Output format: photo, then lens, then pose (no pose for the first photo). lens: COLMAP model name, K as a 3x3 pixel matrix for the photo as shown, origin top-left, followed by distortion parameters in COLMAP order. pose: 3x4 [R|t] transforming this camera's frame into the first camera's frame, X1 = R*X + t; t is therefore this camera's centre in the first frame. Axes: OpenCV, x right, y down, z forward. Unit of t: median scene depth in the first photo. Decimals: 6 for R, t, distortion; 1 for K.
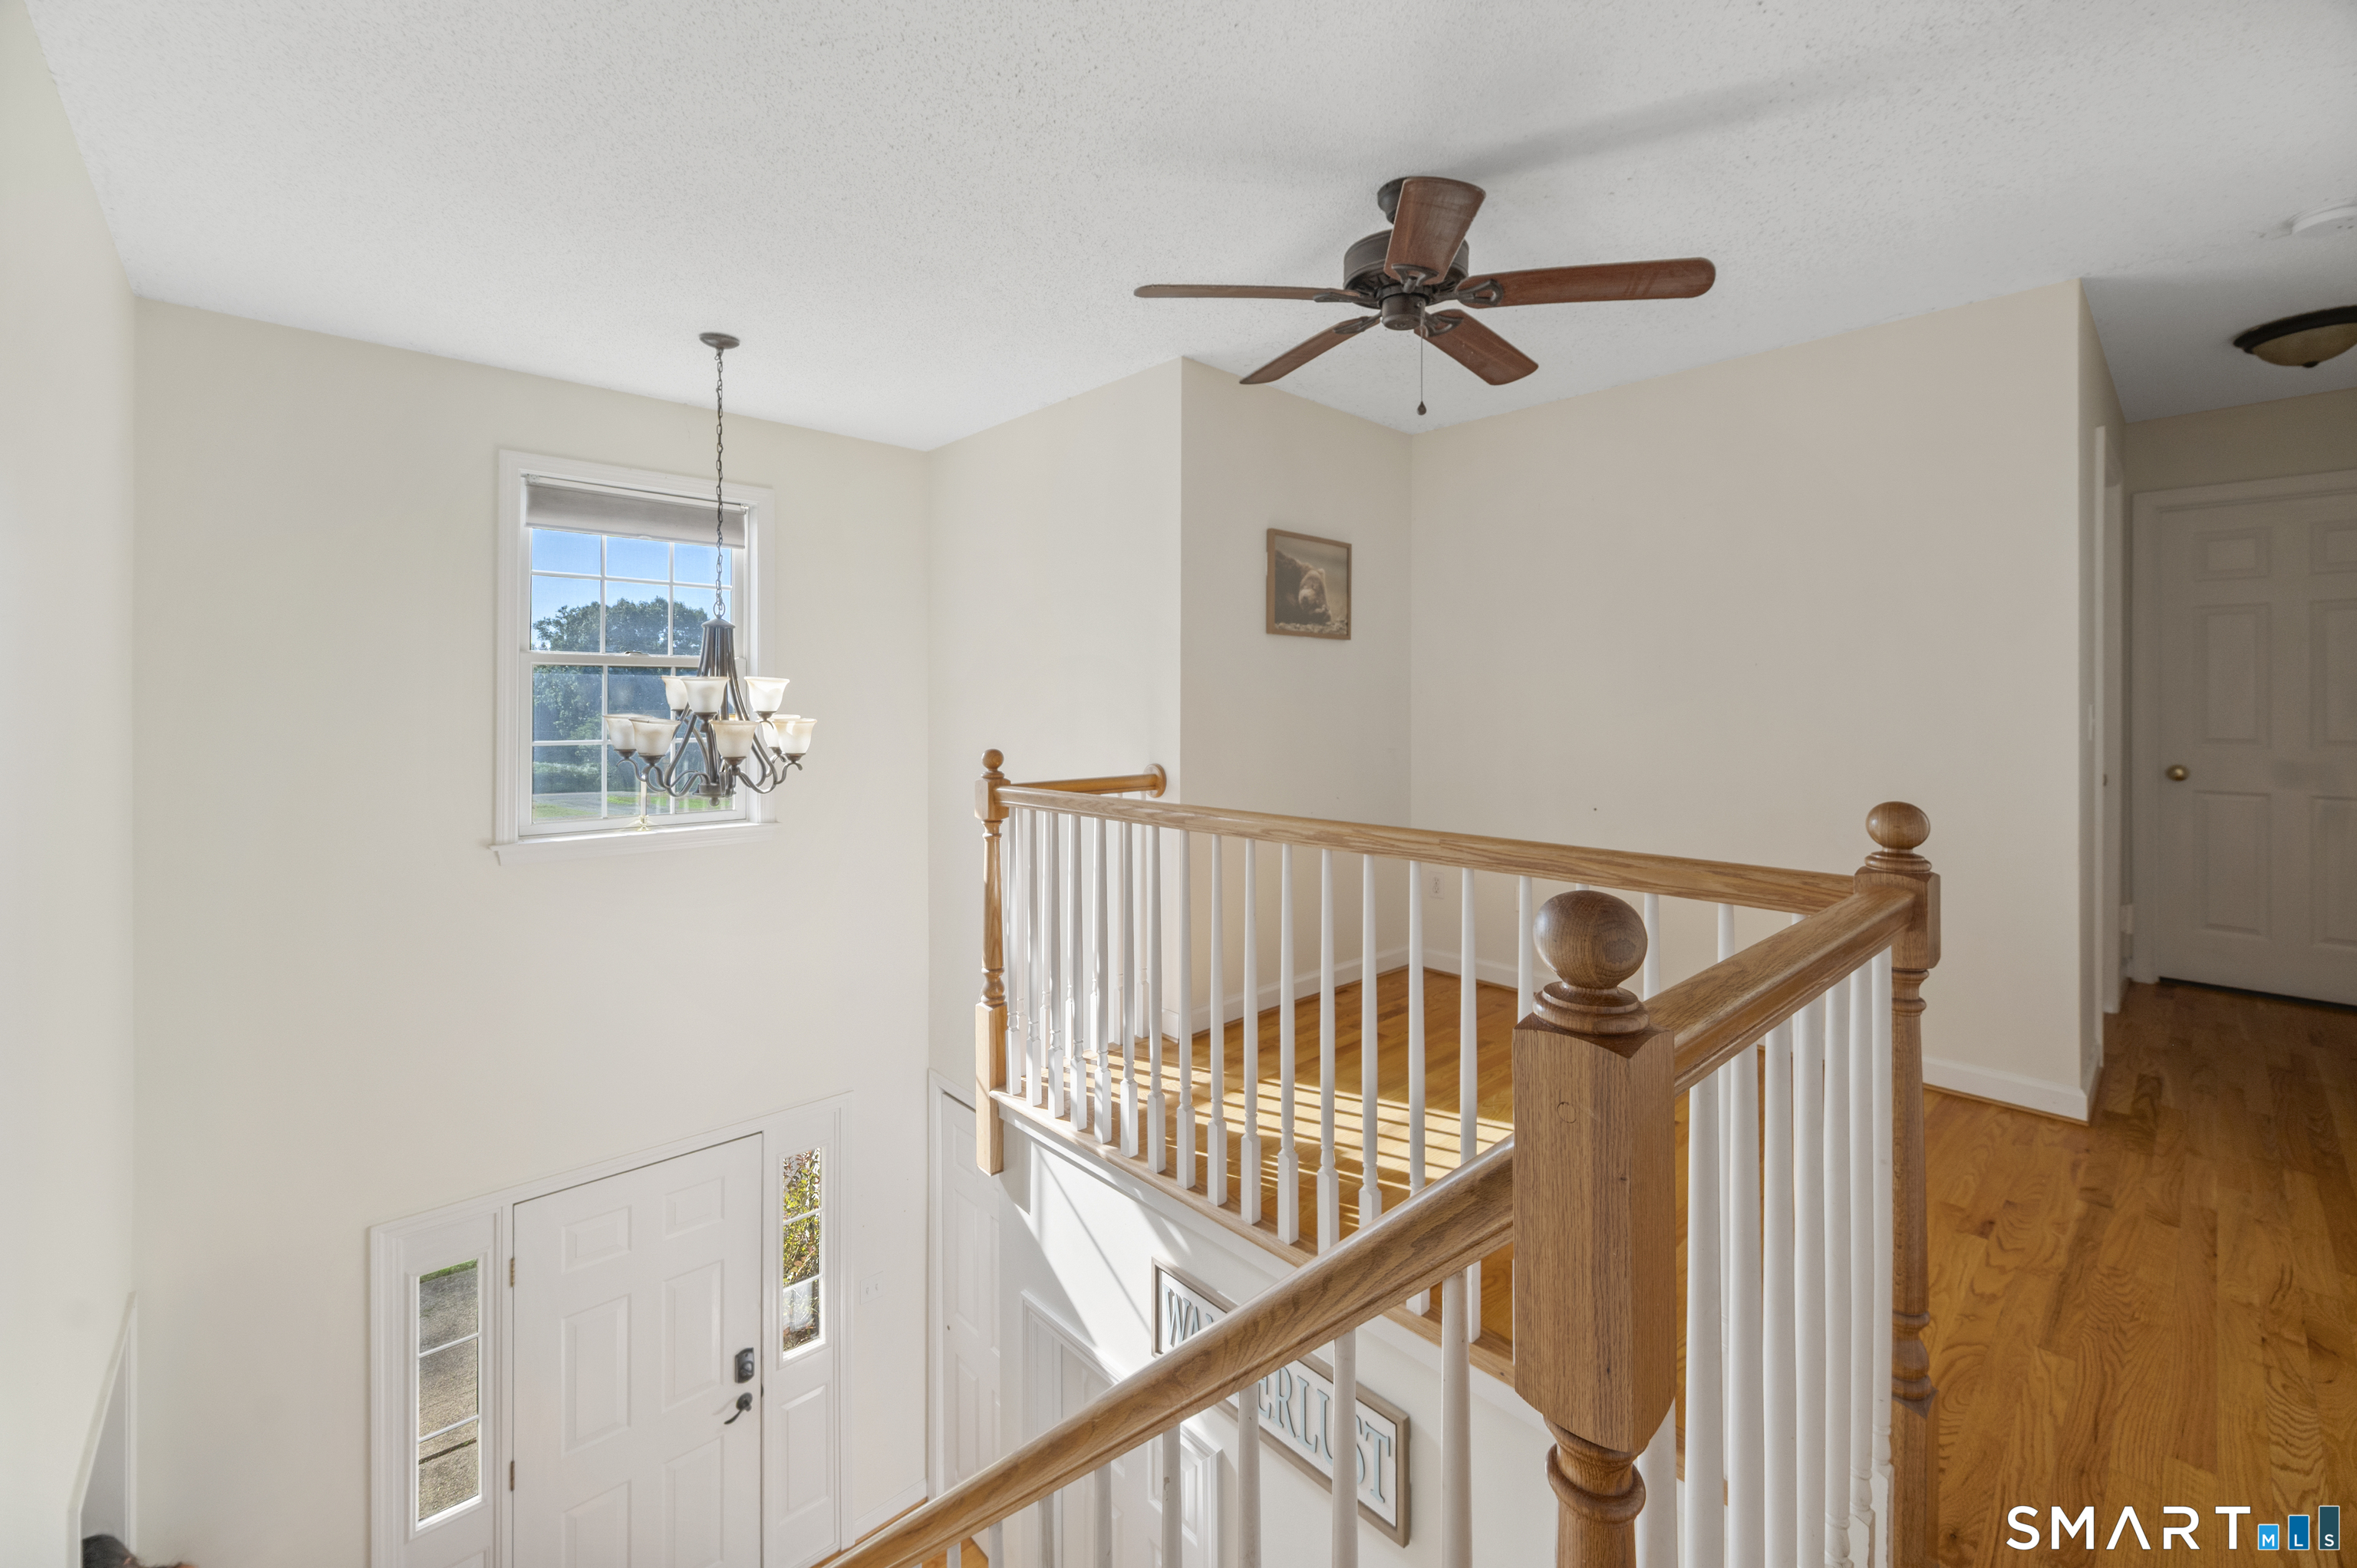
lens RADIAL K [[958.5, 0, 1163.3], [0, 958.5, 709.2], [0, 0, 1]] dist [-0.001005, 0.000075]
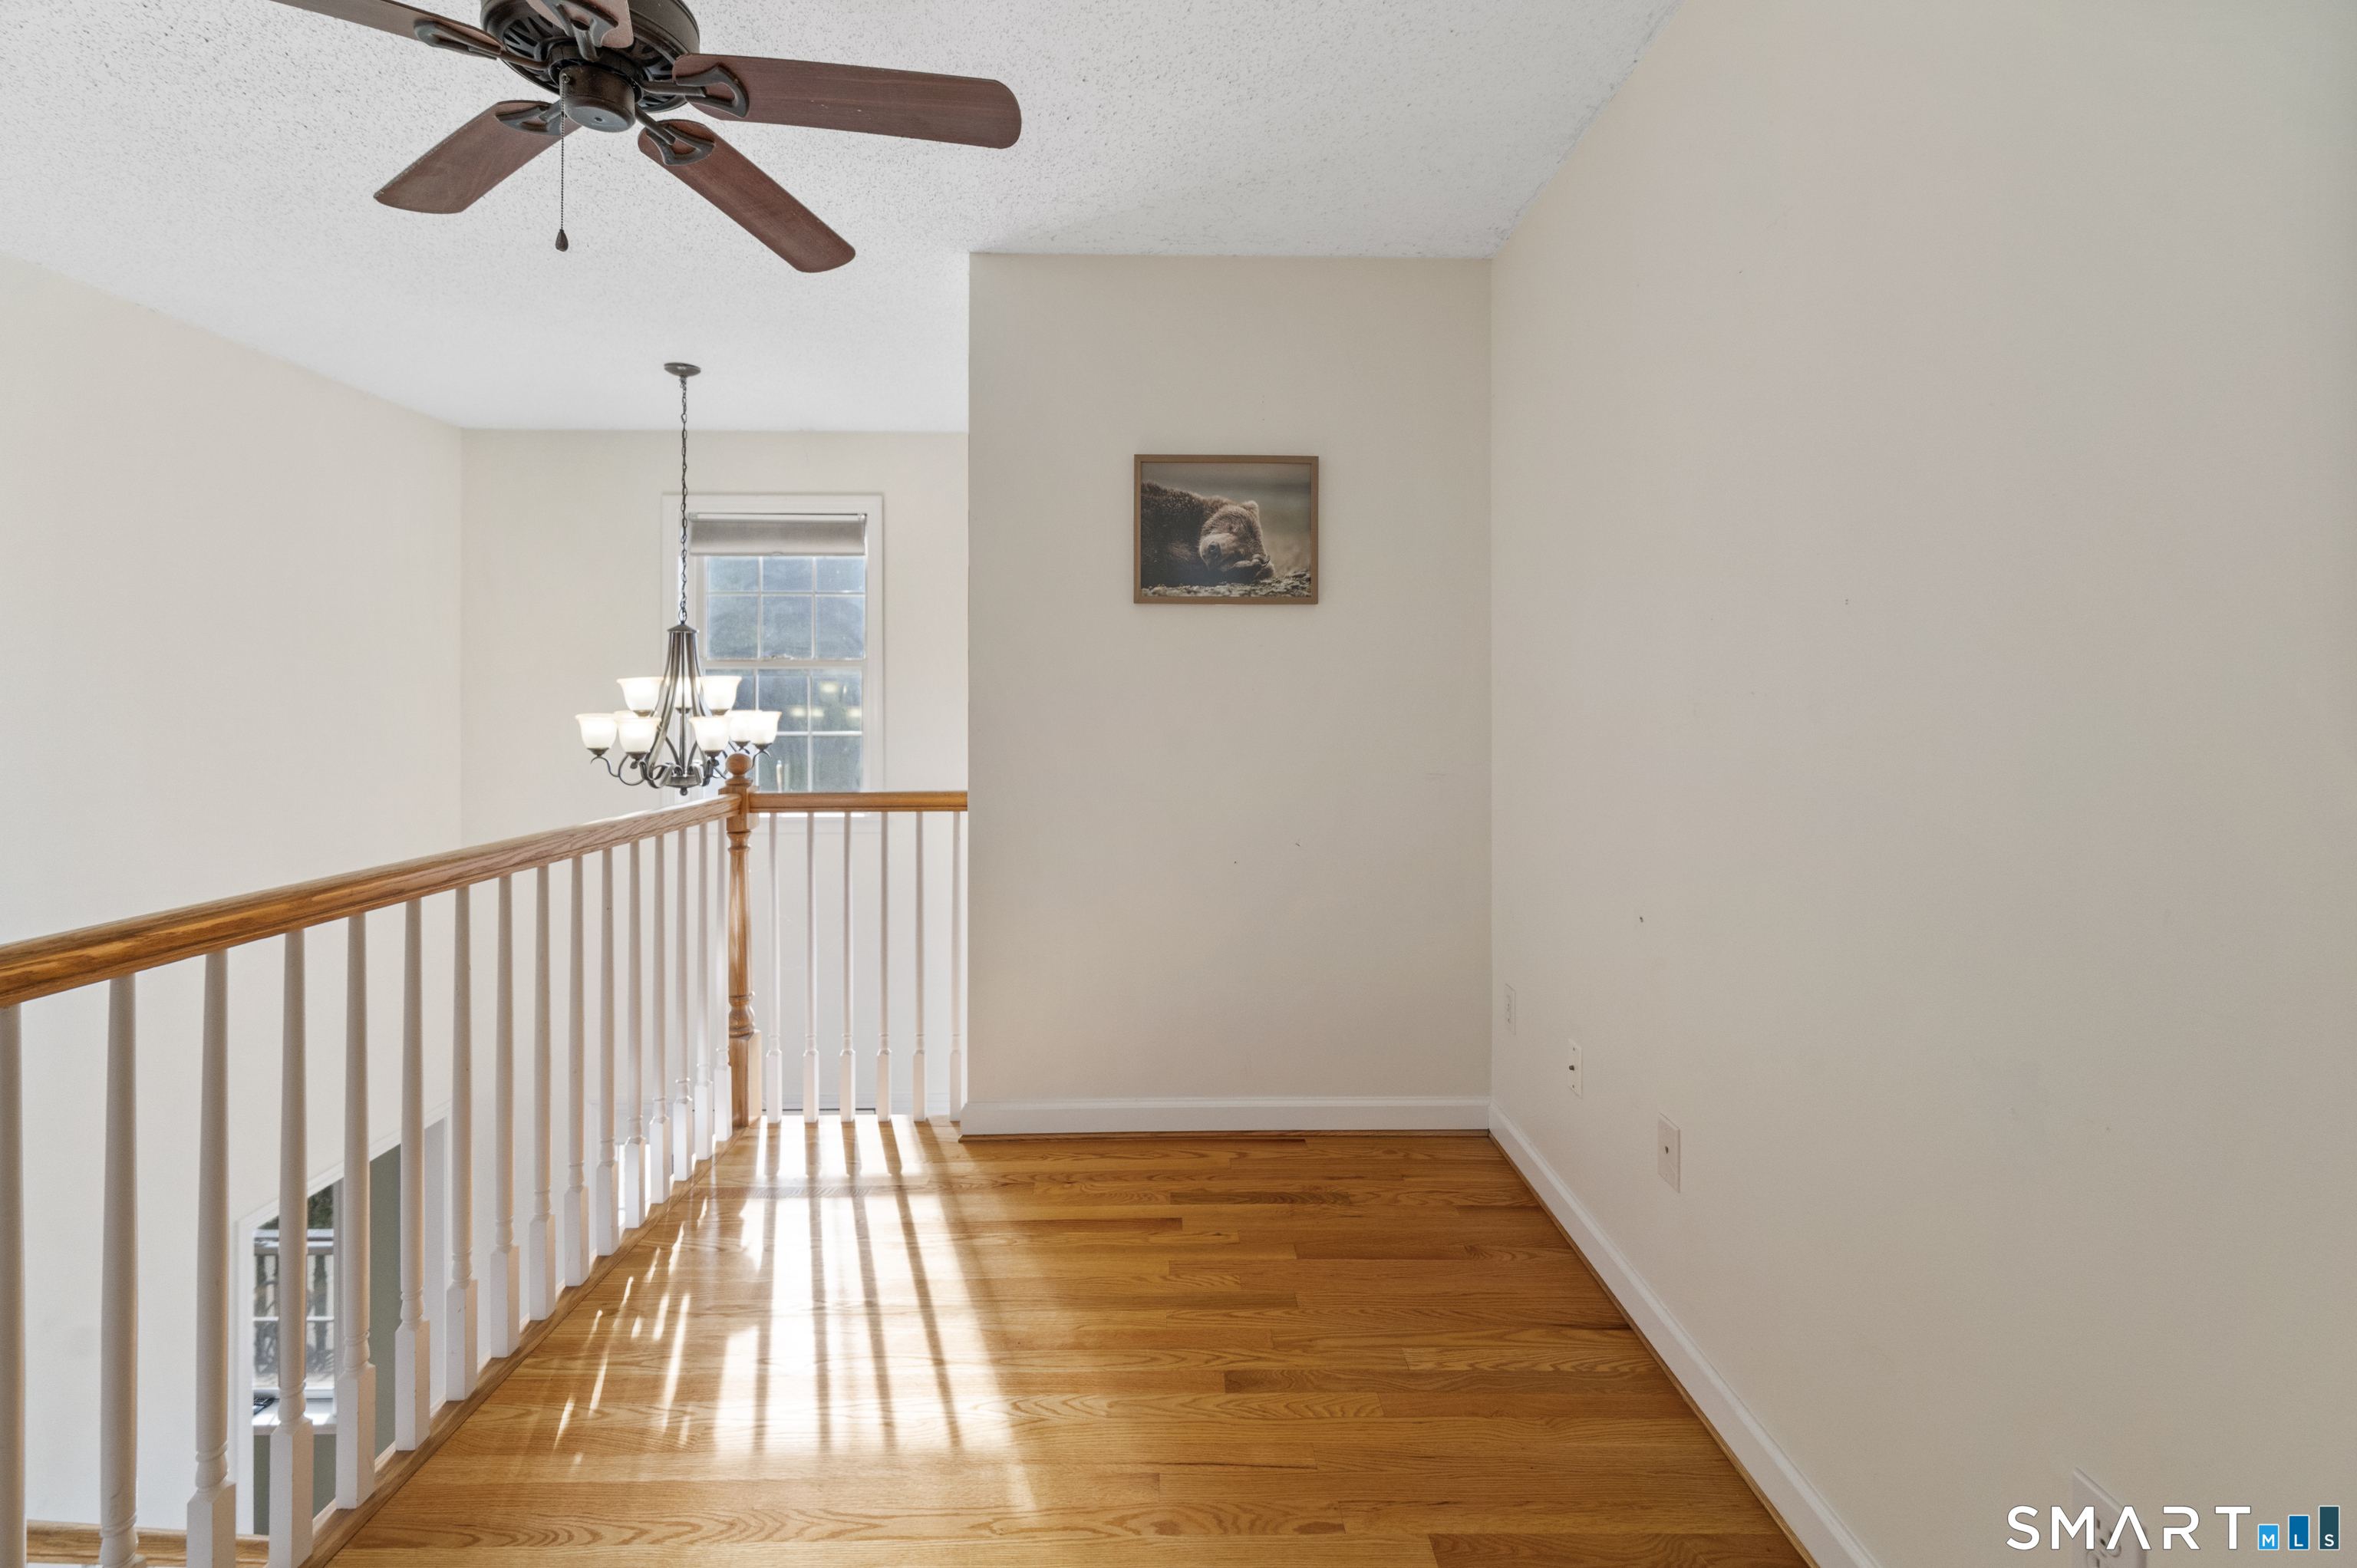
lens RADIAL K [[958.5, 0, 1171.7], [0, 958.5, 705.3], [0, 0, 1]] dist [-0.001005, 0.000075]
pose [[0.749540, 0.003729, -0.661948, 0.577679], [-0.002199, 0.999993, 0.003144, -0.005361], [0.661955, -0.000901, 0.749543, 0.467456]]
